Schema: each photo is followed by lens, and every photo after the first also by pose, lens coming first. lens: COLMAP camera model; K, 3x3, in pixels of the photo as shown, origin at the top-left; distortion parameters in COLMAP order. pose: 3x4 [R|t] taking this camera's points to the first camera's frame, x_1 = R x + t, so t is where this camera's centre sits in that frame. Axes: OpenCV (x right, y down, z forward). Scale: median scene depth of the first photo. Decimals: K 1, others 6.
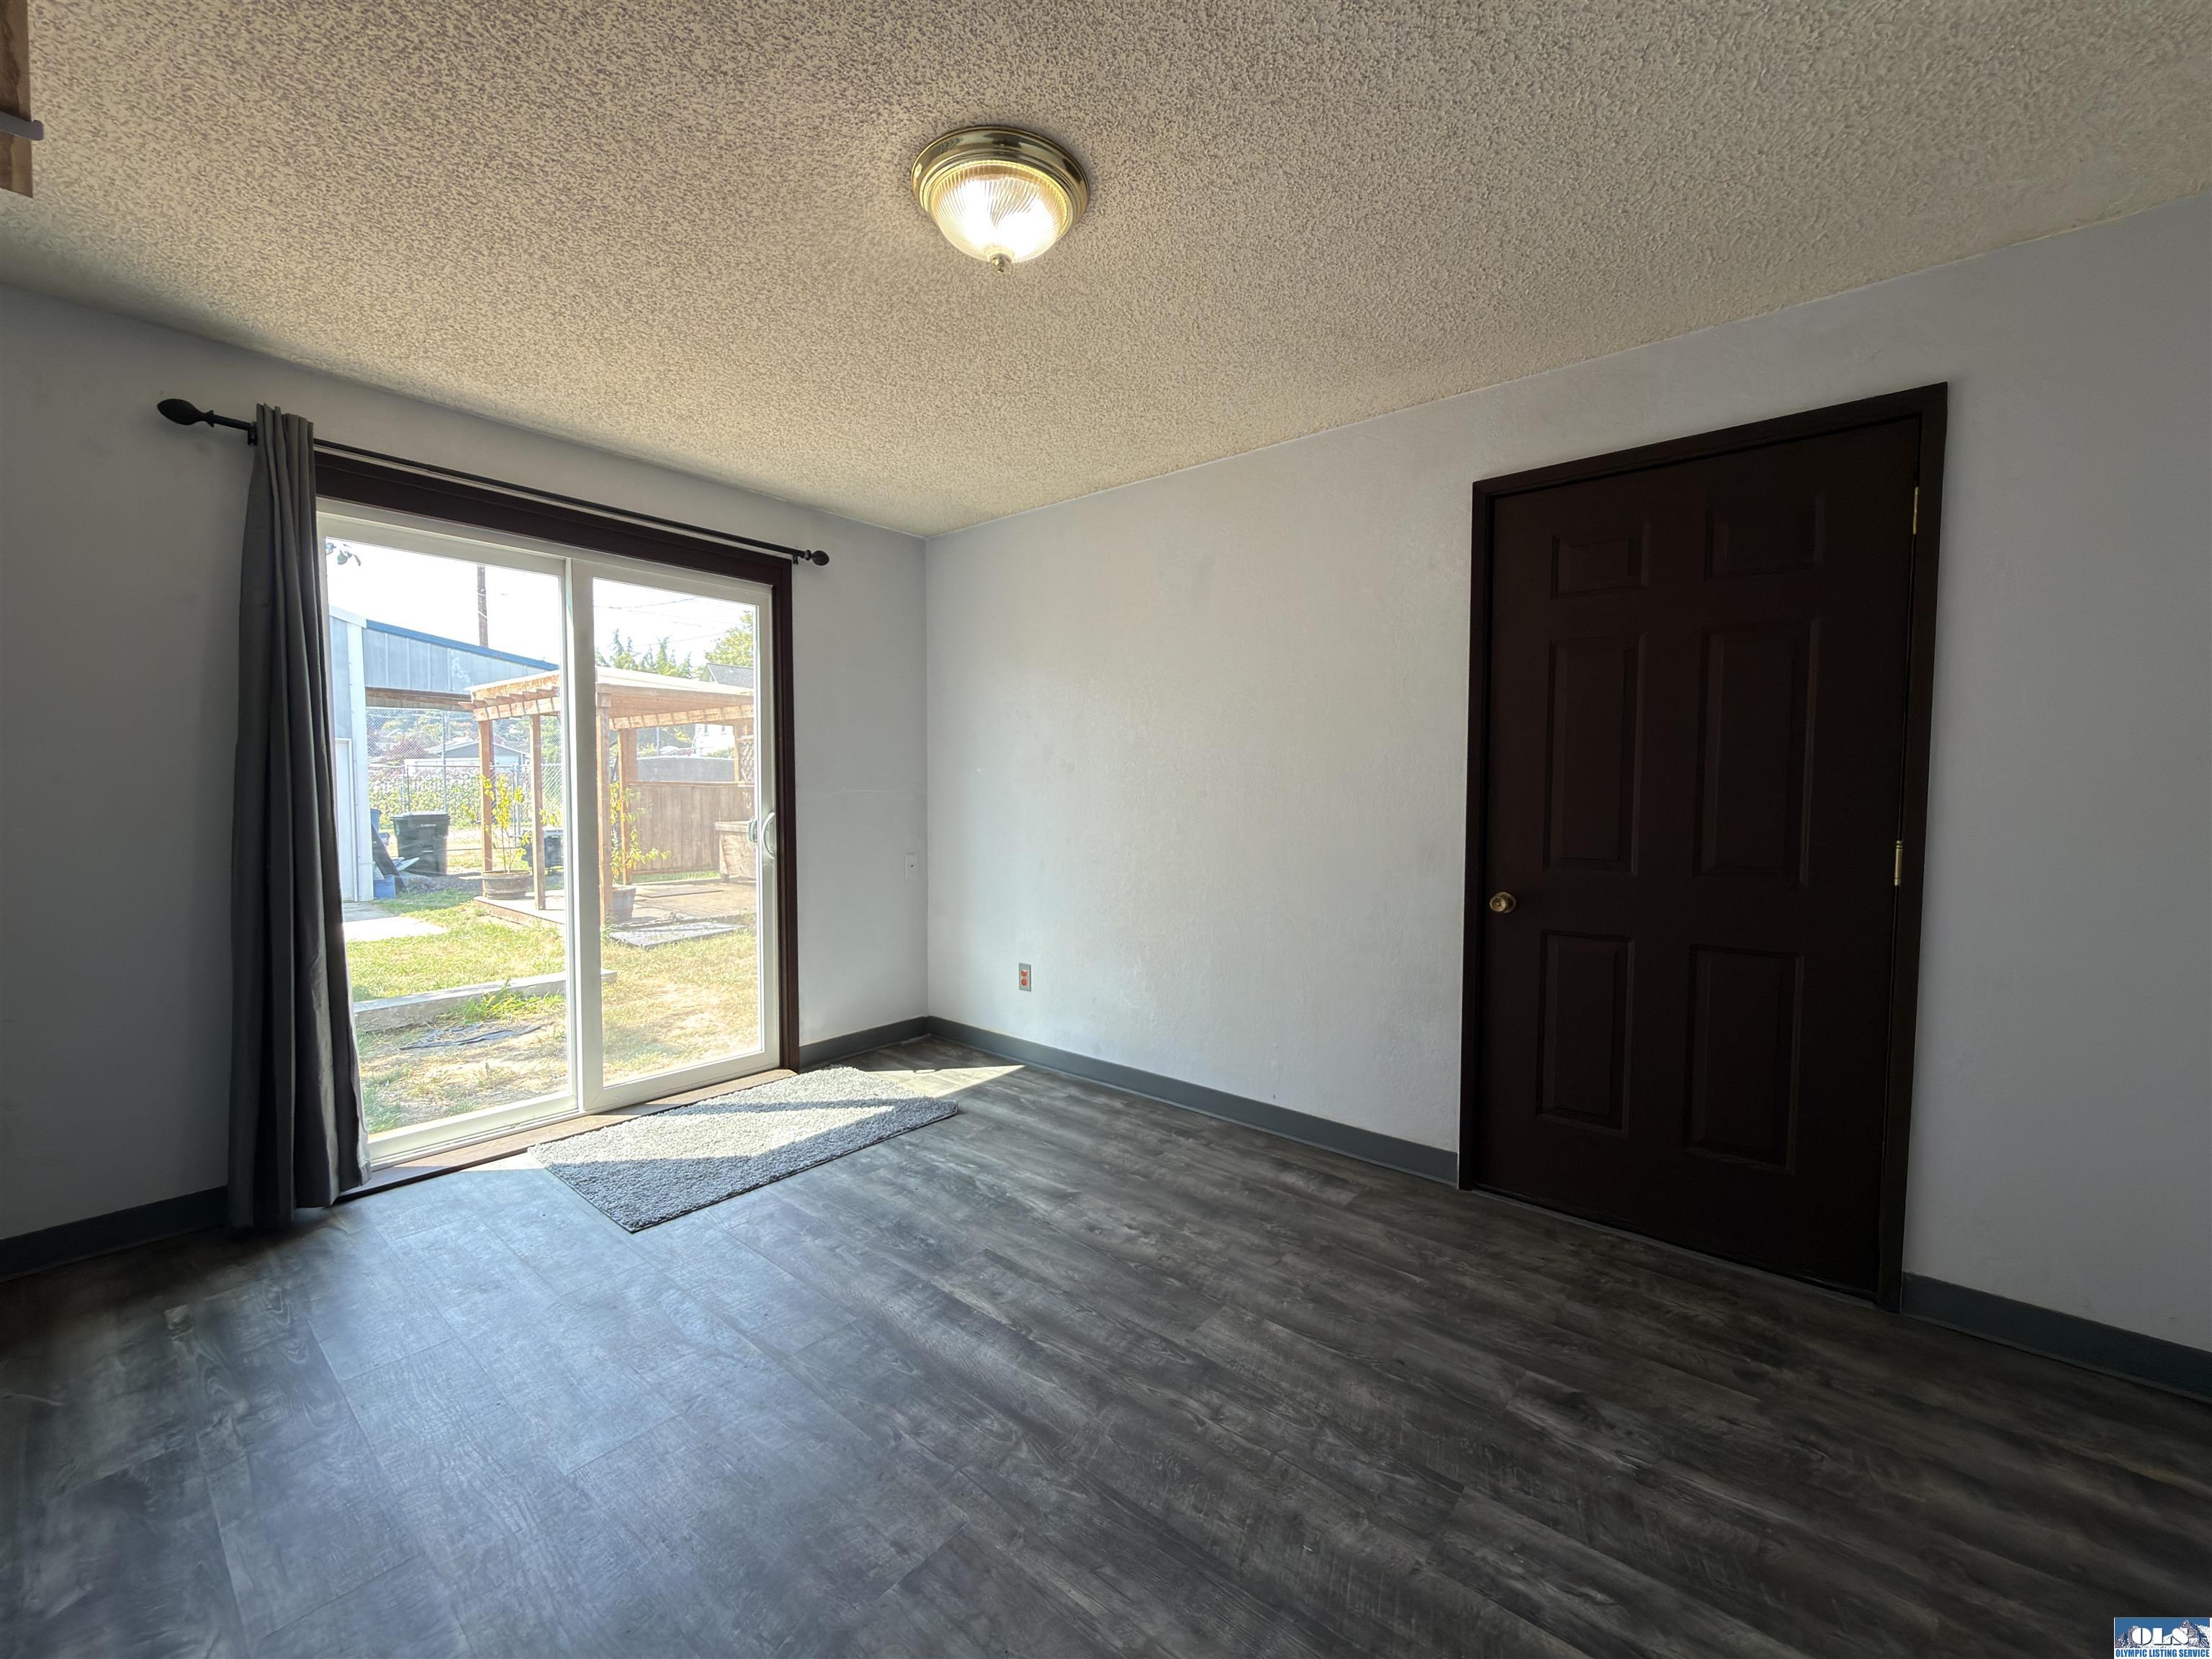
lens RADIAL K [[871.4, 0, 1105.5], [0, 871.4, 833.3], [0, 0, 1]] dist [-0.003236, 0.000552]
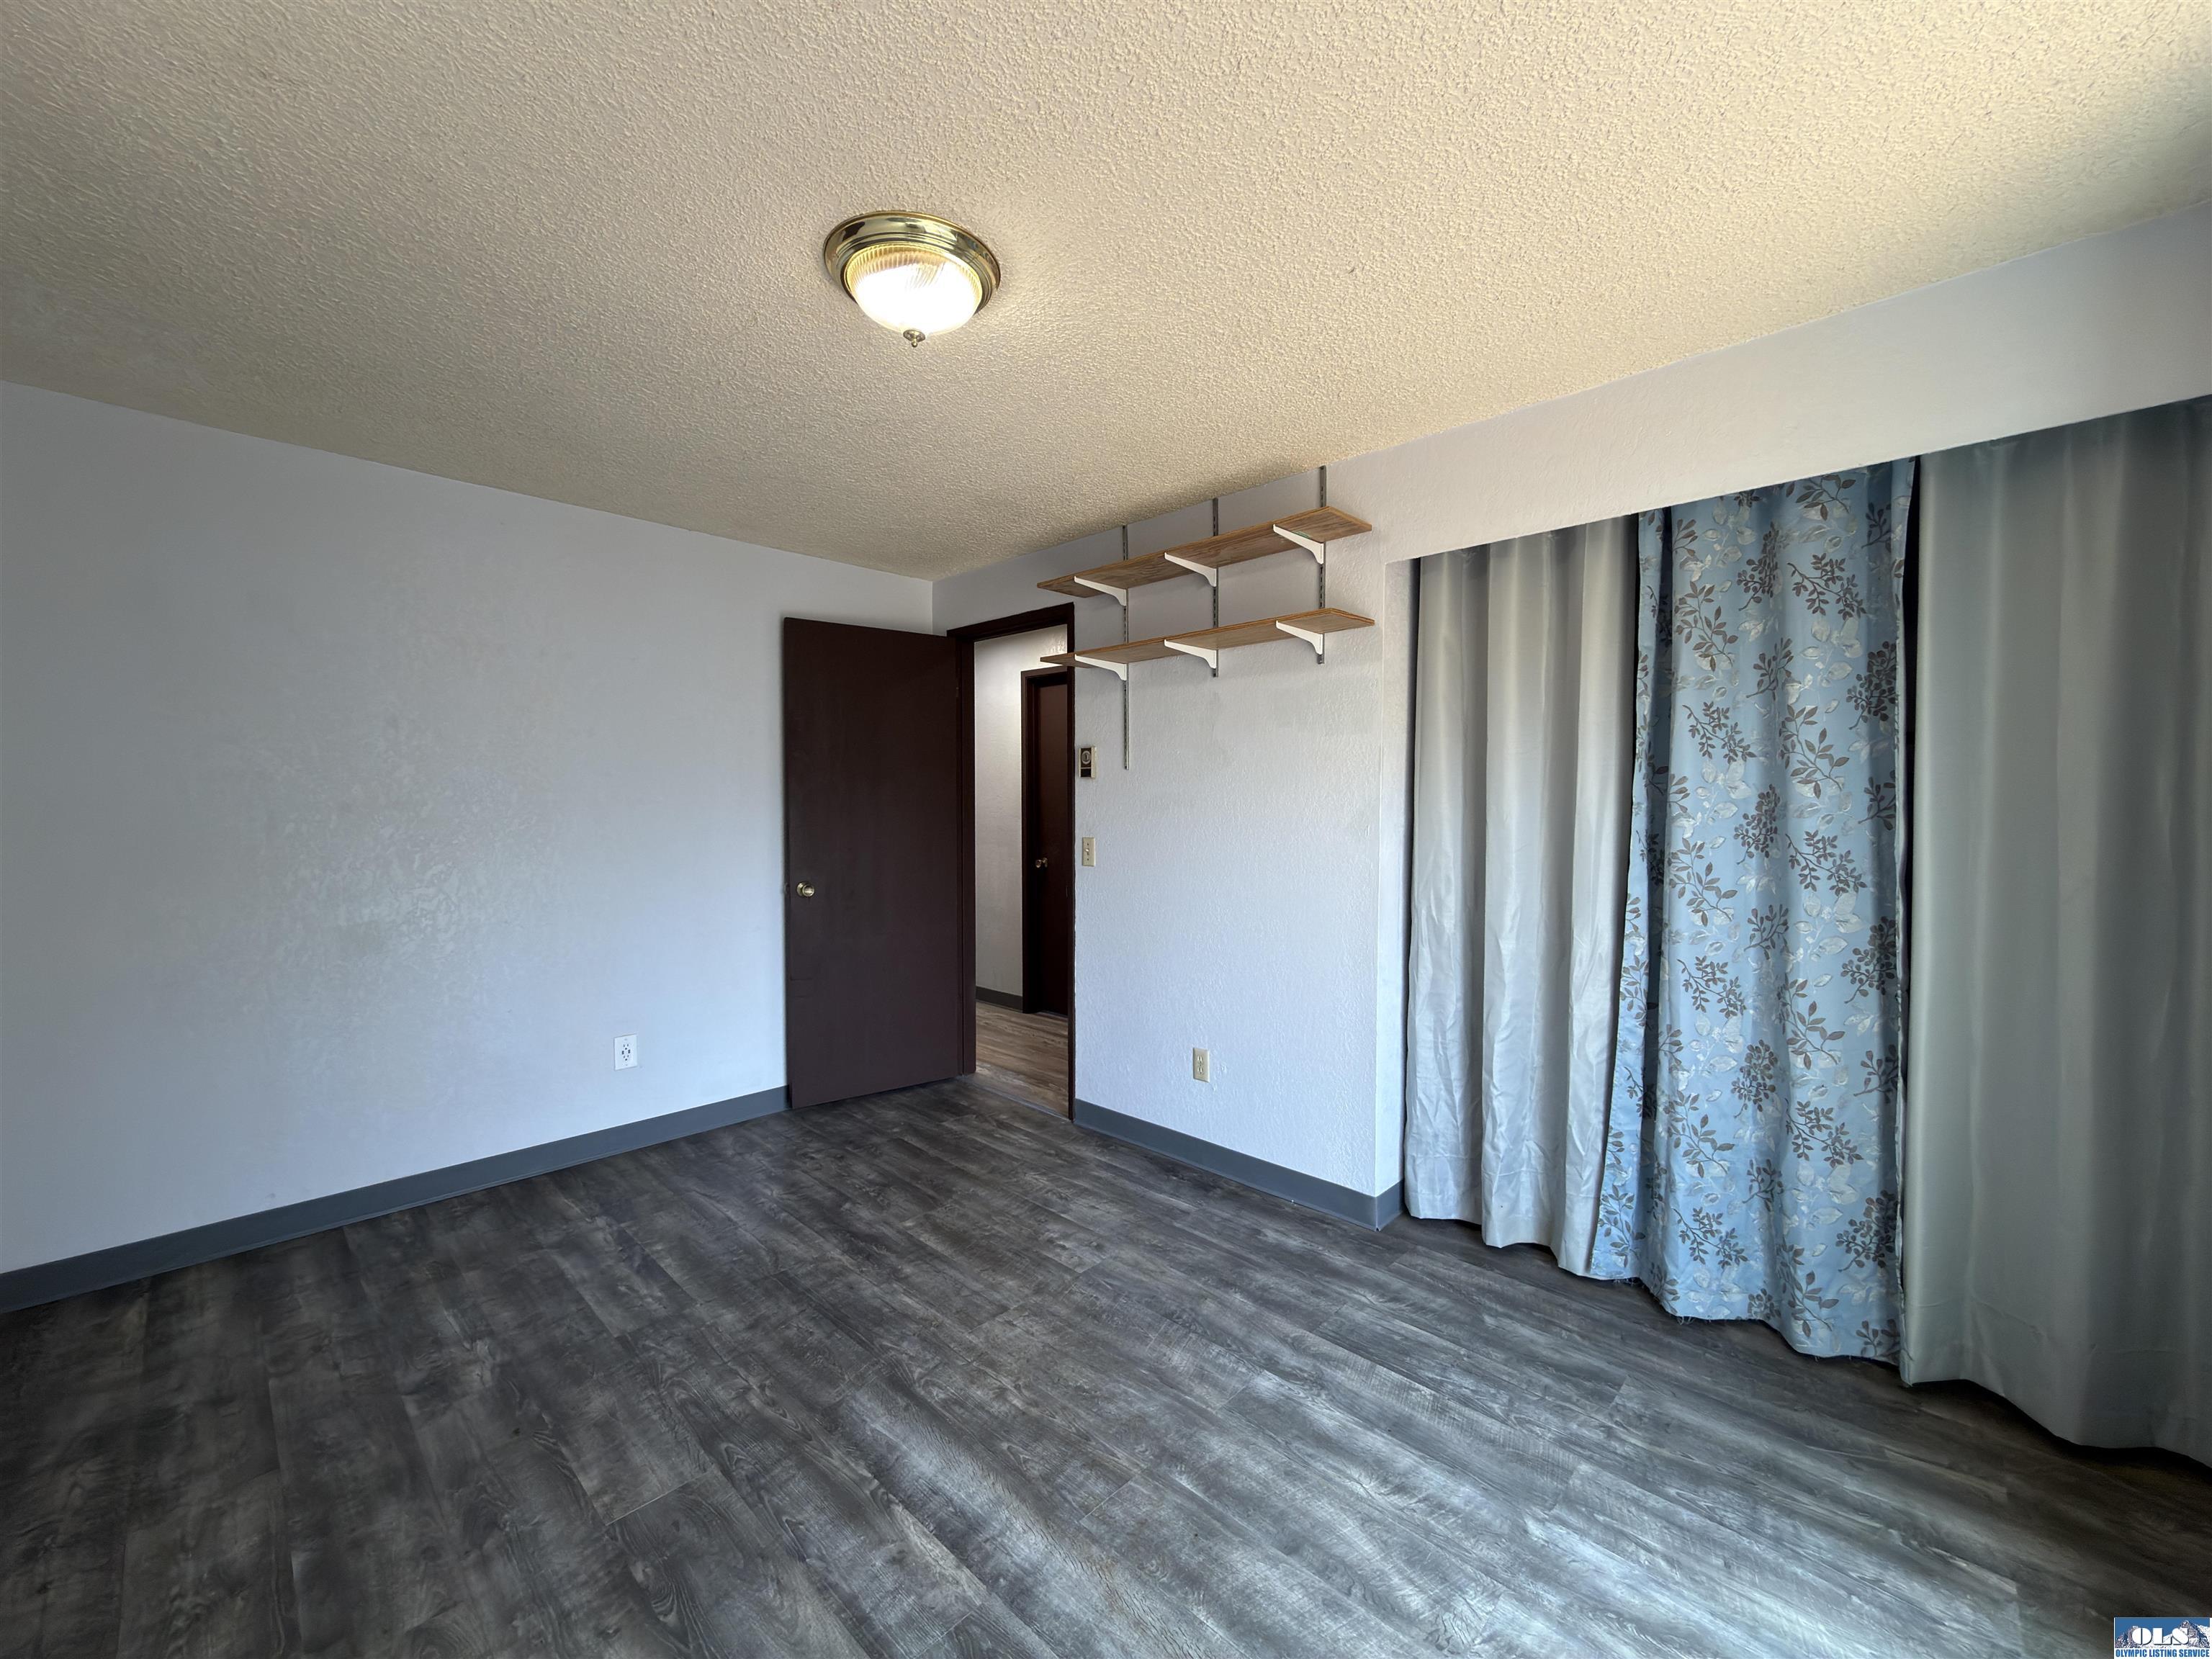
lens RADIAL K [[871.4, 0, 1104.6], [0, 871.4, 822.3], [0, 0, 1]] dist [-0.003236, 0.000552]
pose [[-0.996907, -0.010547, 0.077873, -0.409423], [-0.004464, 0.996953, 0.077875, -0.164262], [-0.078457, 0.077286, -0.993917, 1.956682]]
